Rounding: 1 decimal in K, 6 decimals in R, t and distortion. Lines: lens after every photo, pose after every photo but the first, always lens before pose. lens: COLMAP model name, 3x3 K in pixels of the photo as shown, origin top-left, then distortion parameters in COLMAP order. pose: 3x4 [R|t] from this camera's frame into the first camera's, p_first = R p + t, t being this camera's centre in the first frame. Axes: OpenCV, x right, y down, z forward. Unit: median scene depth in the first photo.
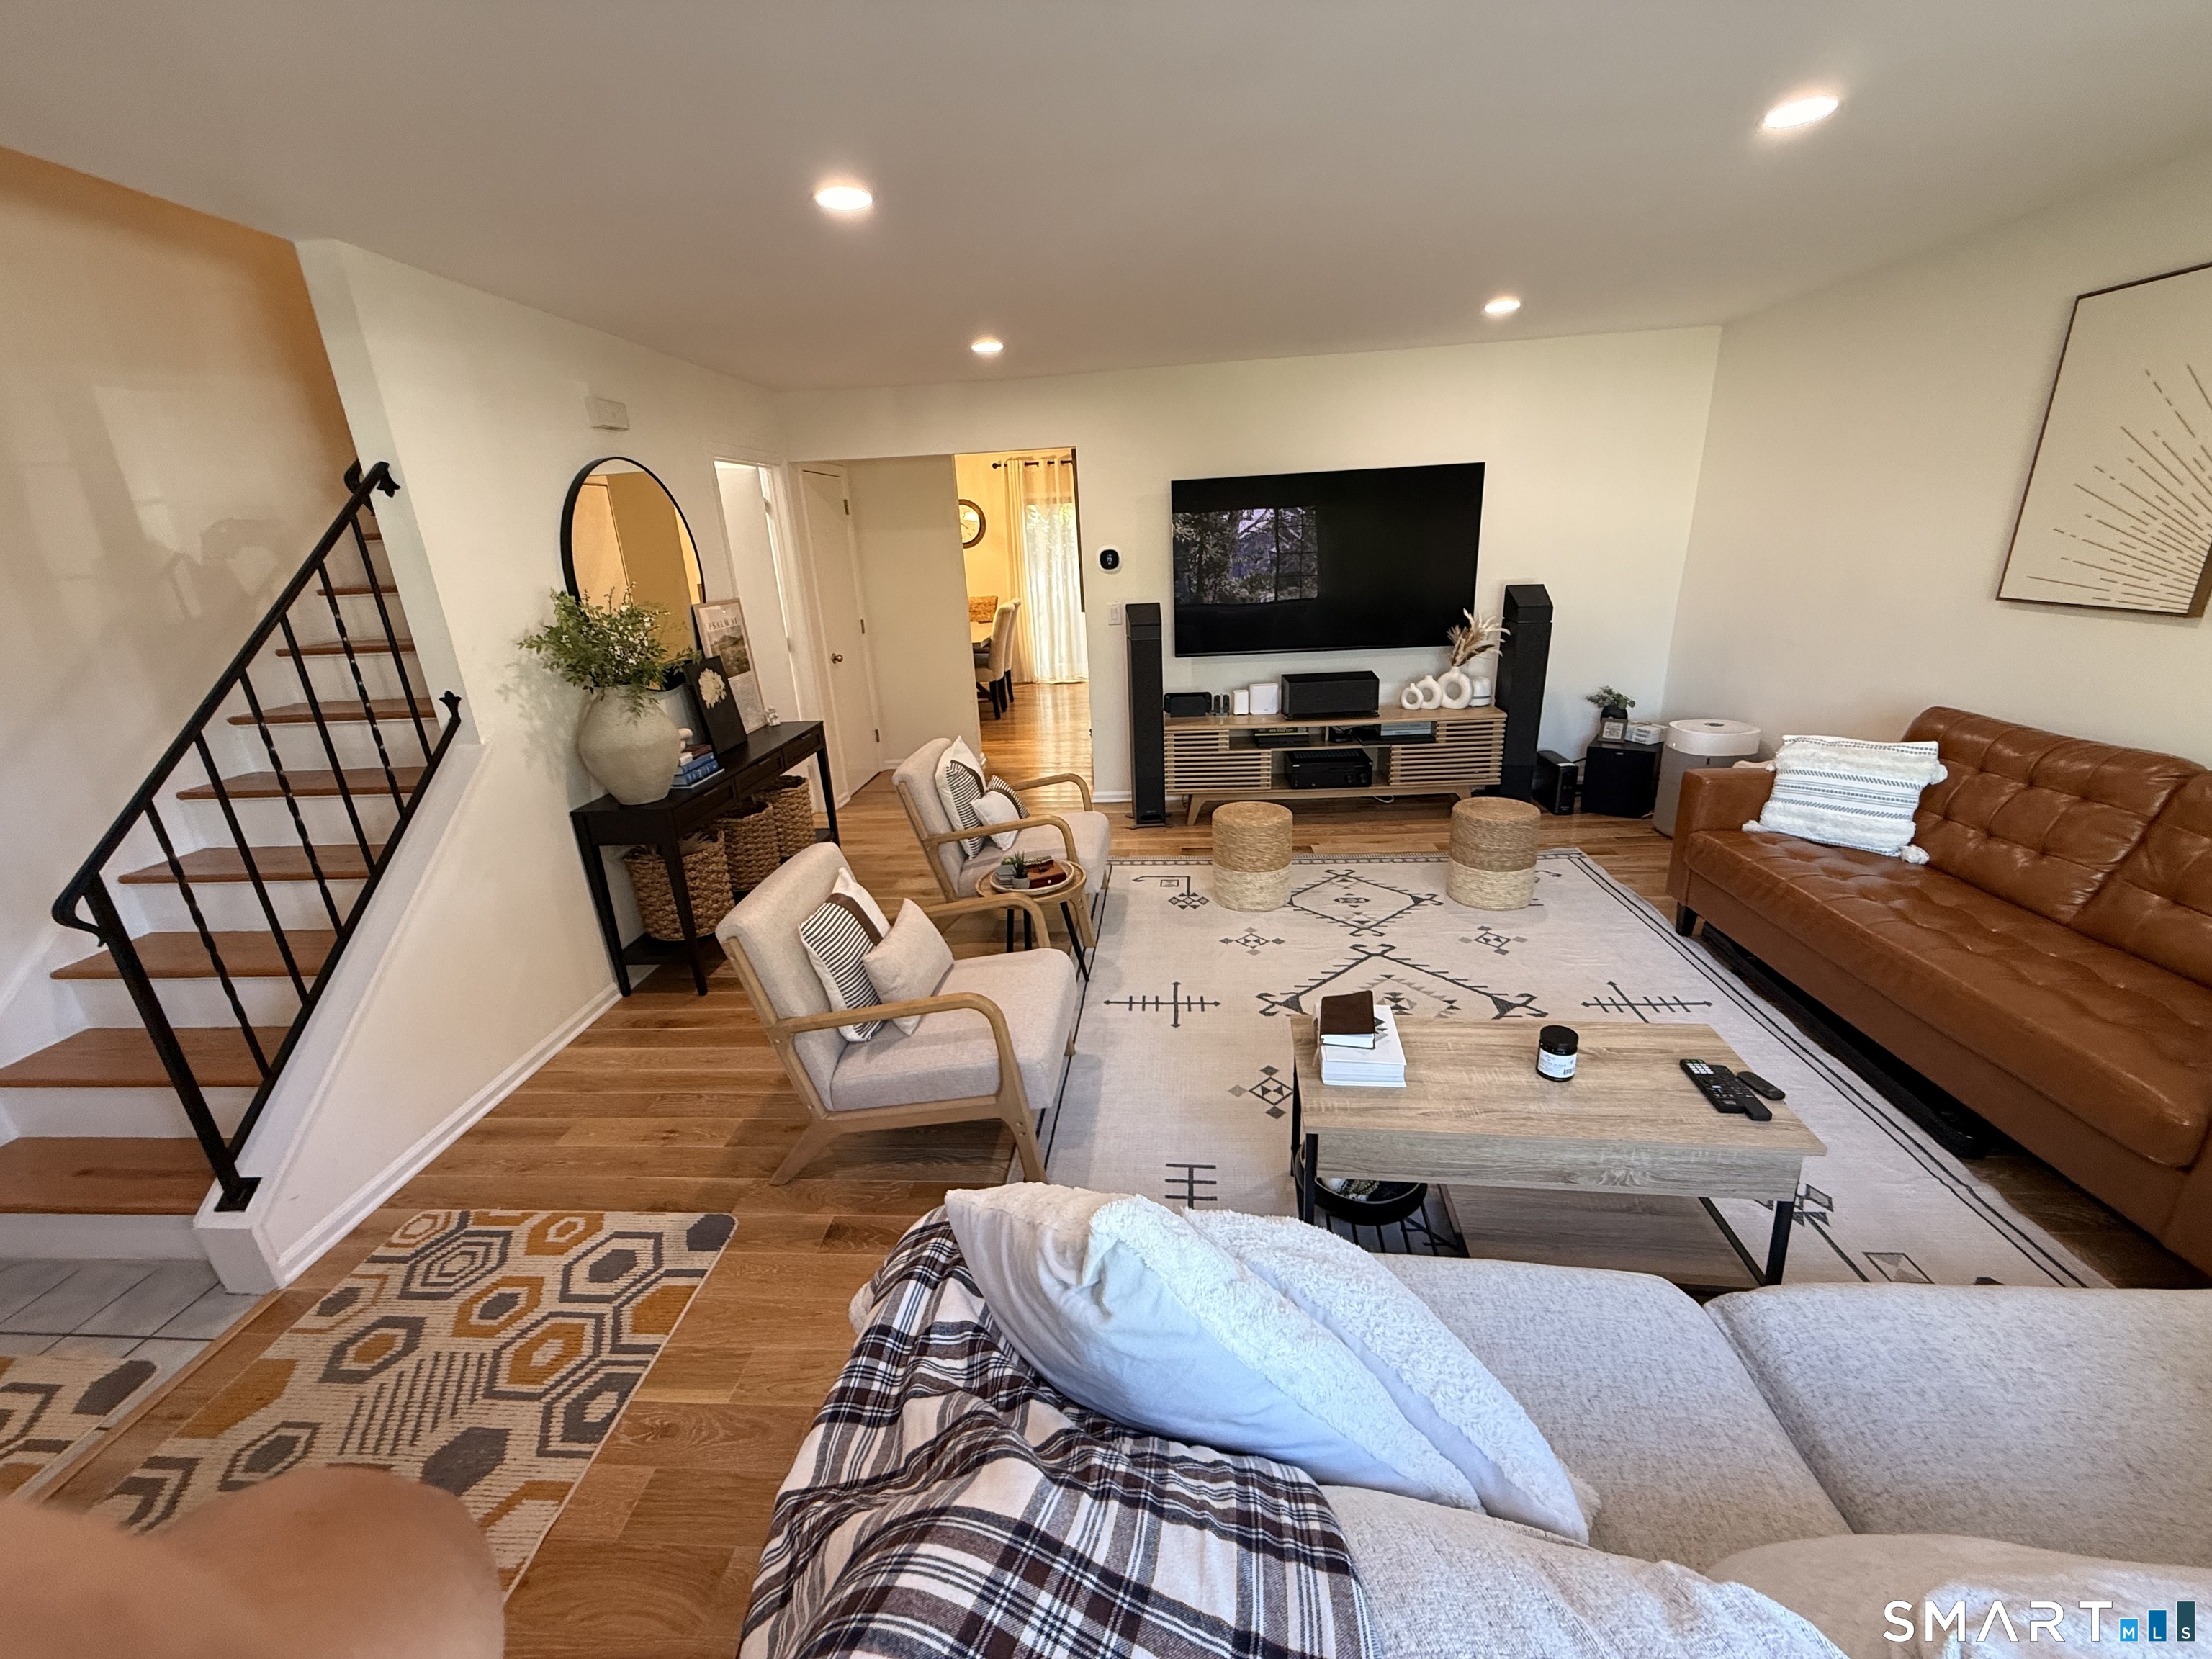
lens RADIAL K [[885.3, 0, 1092.7], [0, 885.3, 834.3], [0, 0, 1]] dist [0.000443, 0.000123]
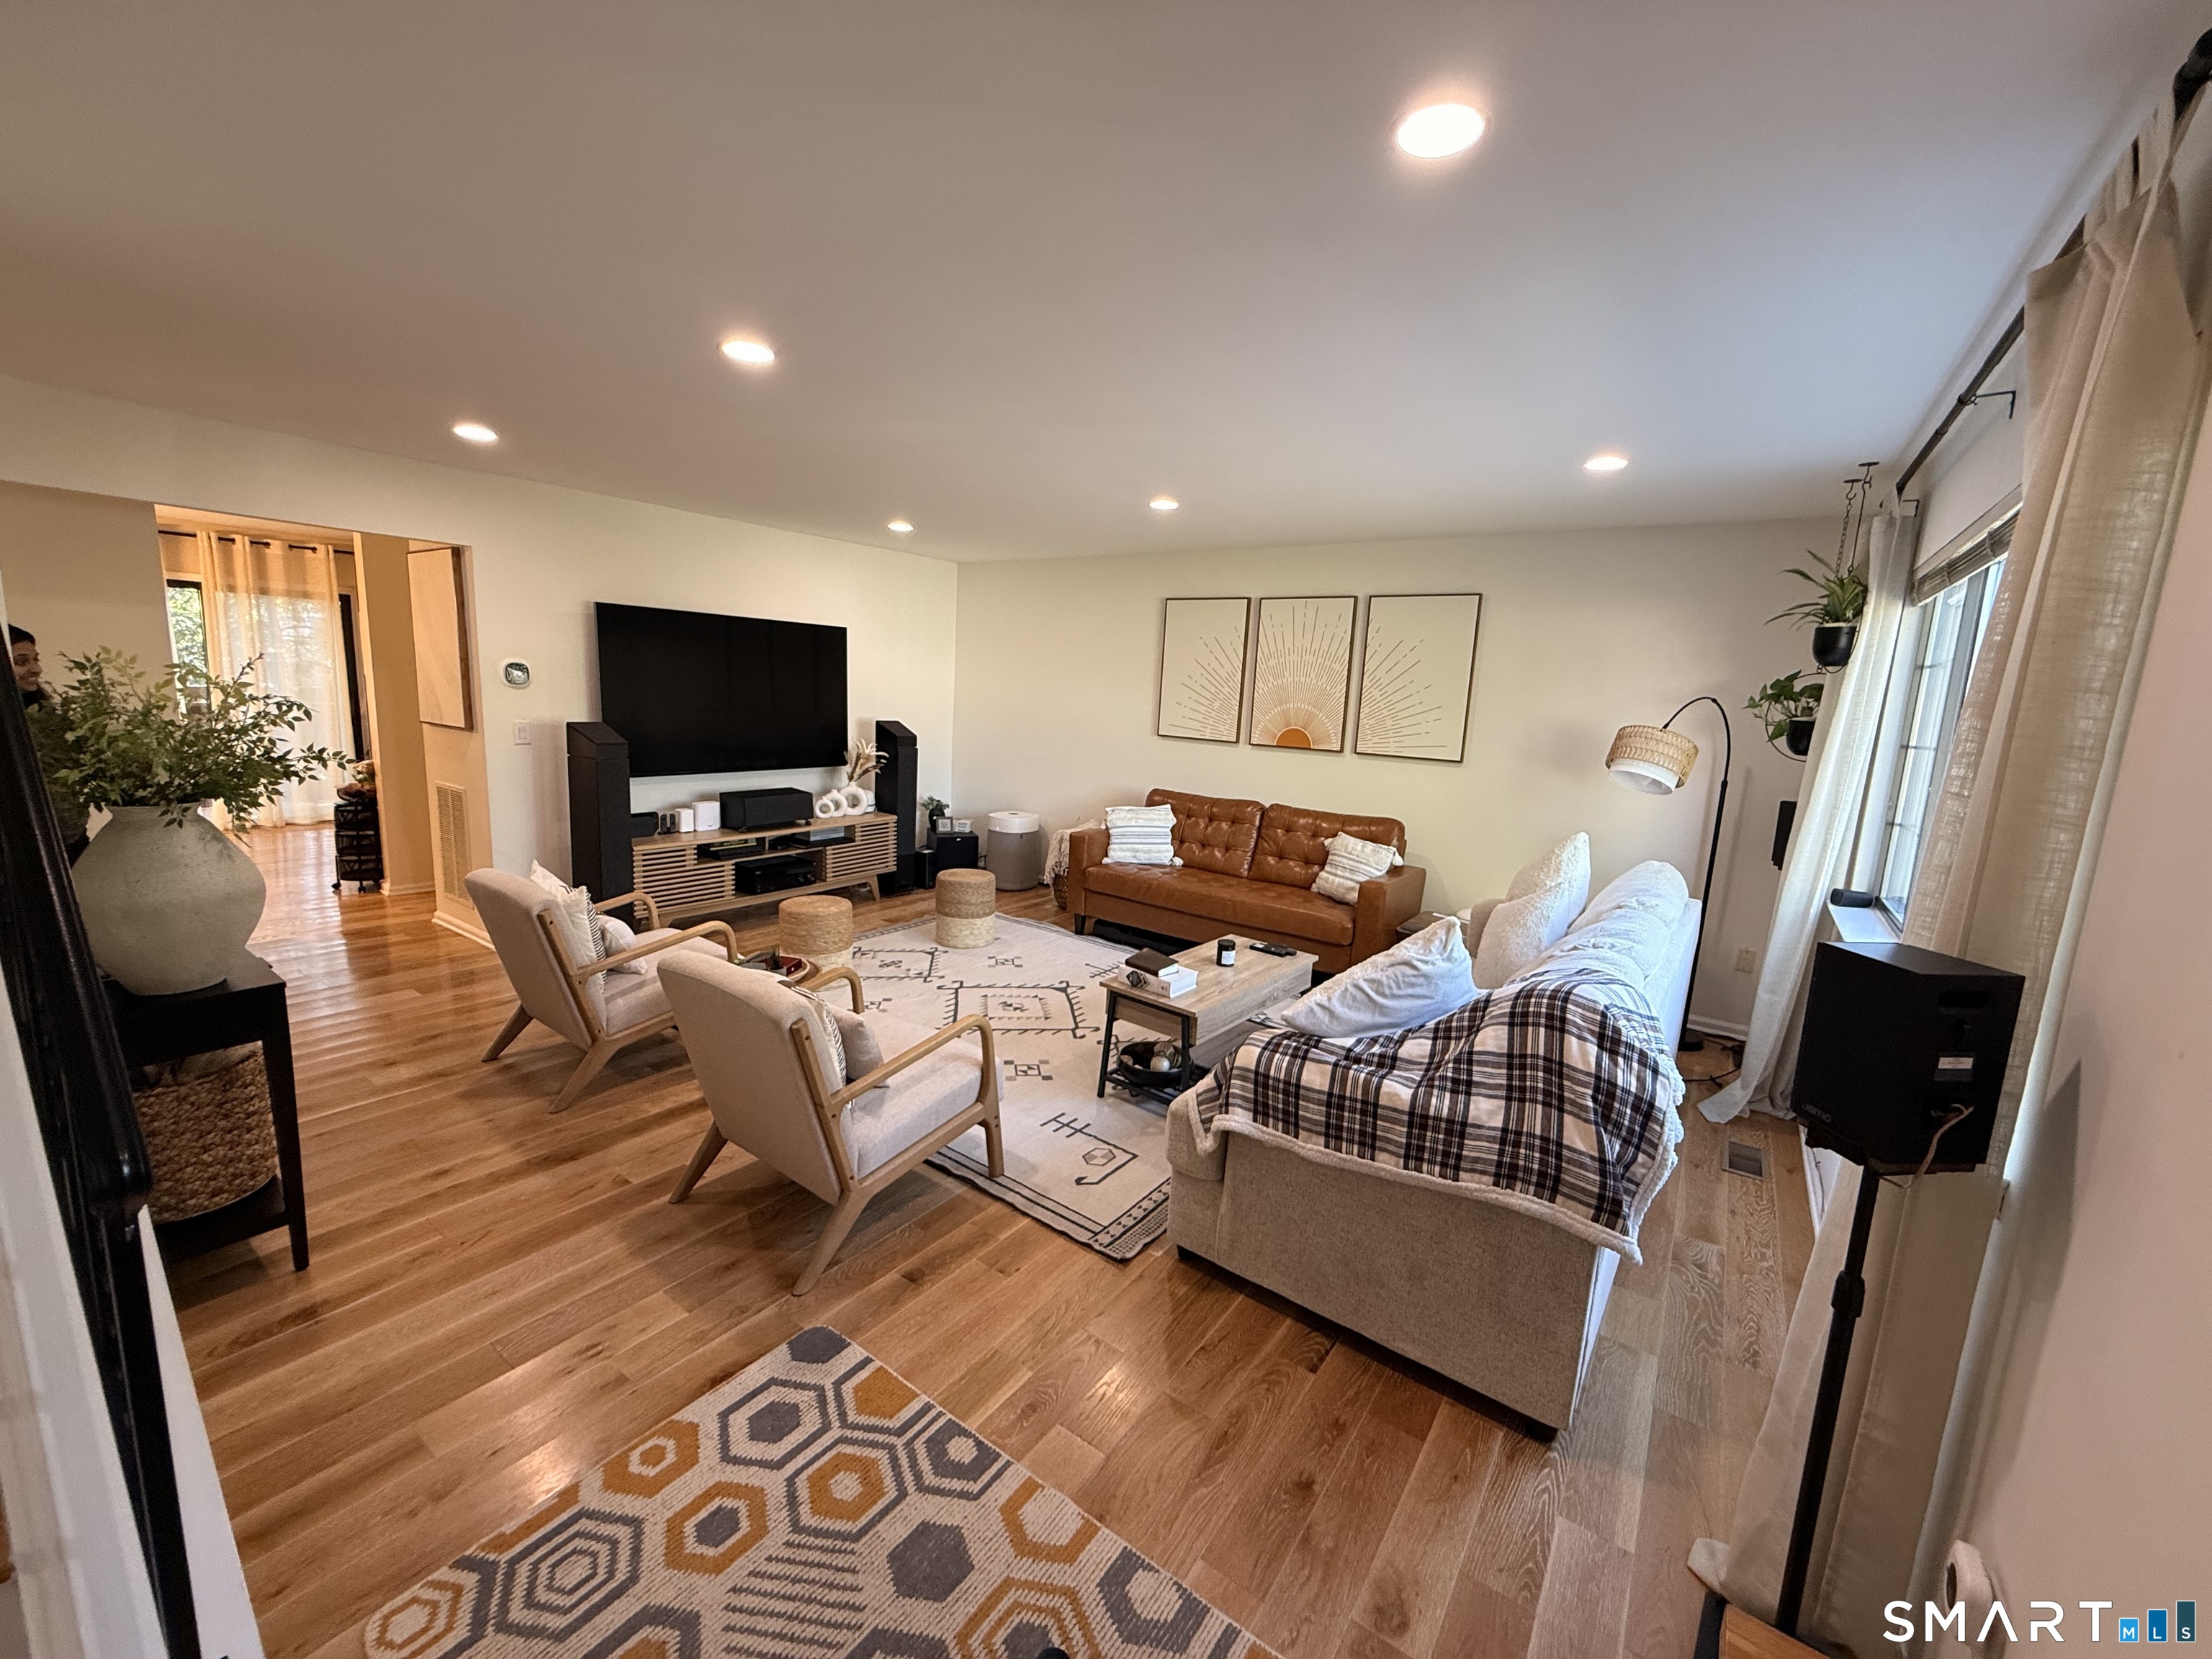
lens RADIAL K [[885.3, 0, 1103.8], [0, 885.3, 830.4], [0, 0, 1]] dist [0.000443, 0.000123]
pose [[0.512999, -0.061590, 0.856177, -0.595142], [0.202822, 0.977877, -0.051181, 0.016579], [-0.834084, 0.199908, 0.514142, 0.091893]]
